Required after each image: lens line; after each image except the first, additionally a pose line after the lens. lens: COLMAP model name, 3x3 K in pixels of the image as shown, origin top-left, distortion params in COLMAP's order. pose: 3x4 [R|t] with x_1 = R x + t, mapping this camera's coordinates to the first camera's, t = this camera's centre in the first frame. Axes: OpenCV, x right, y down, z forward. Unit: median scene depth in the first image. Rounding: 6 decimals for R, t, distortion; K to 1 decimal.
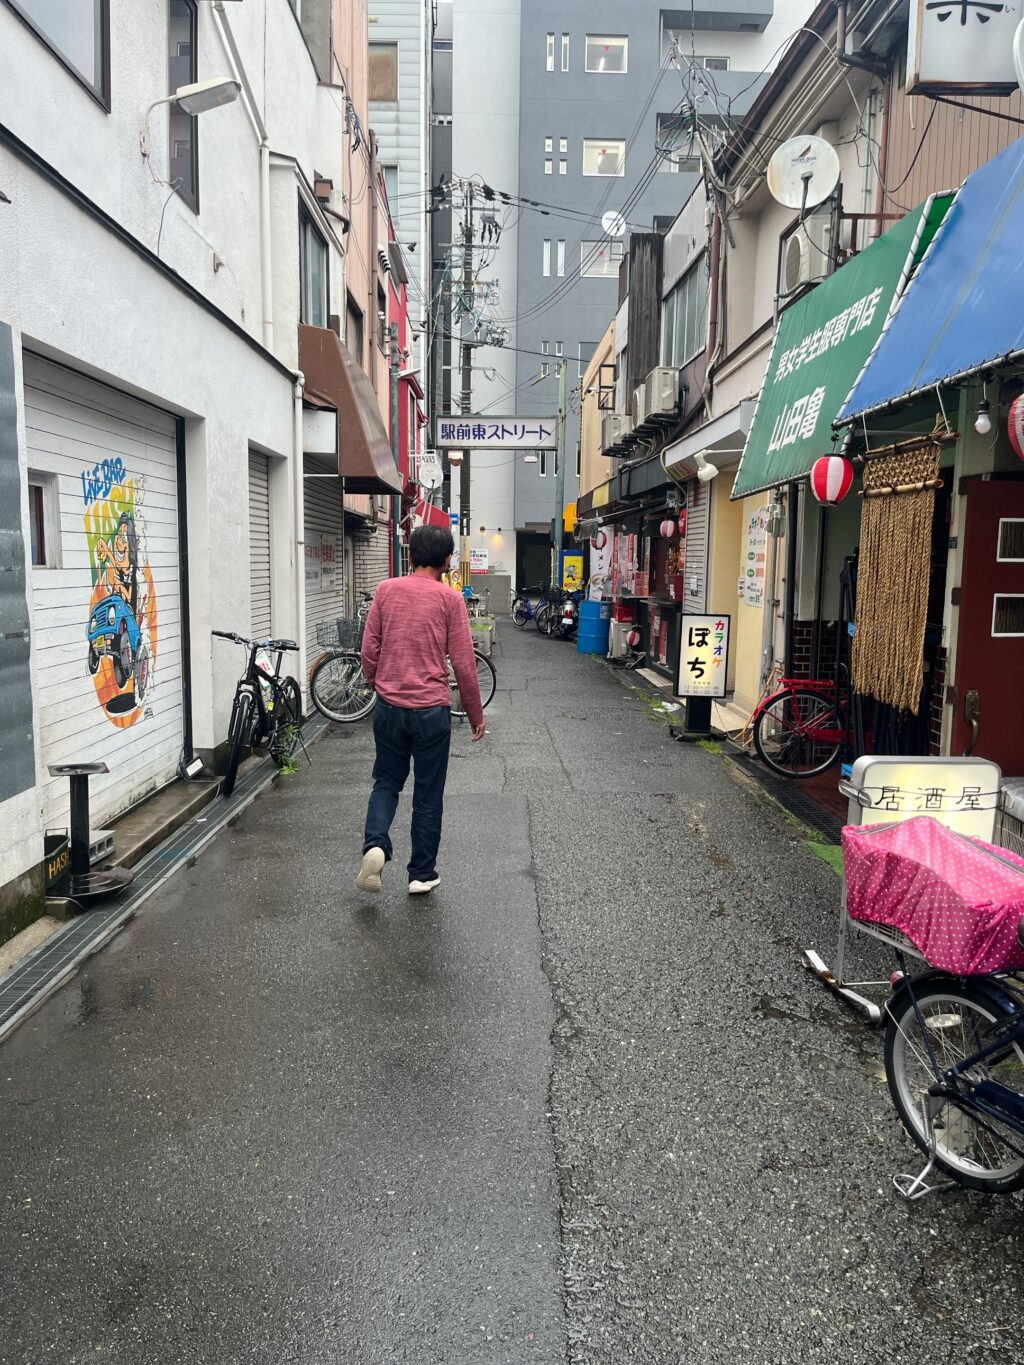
lens RADIAL K [[1029.2, 0, 512.0], [0, 1029.2, 682.5], [0, 0, 1]] dist [0.007952, 0.002676]
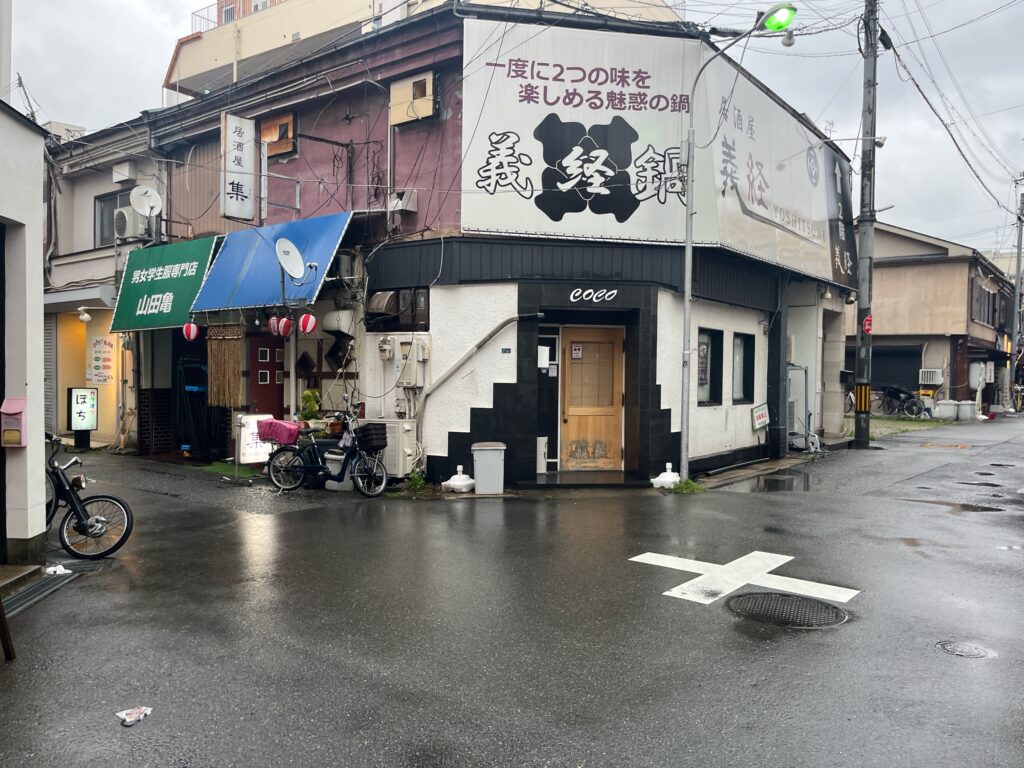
lens RADIAL K [[772.1, 0, 512.0], [0, 772.1, 384.0], [0, 0, 1]] dist [0.007952, 0.002676]
pose [[0.622748, -0.019751, 0.782173, -0.552284], [0.091282, 0.994689, -0.047560, 0.085673], [-0.777079, 0.101016, 0.621244, -0.672668]]
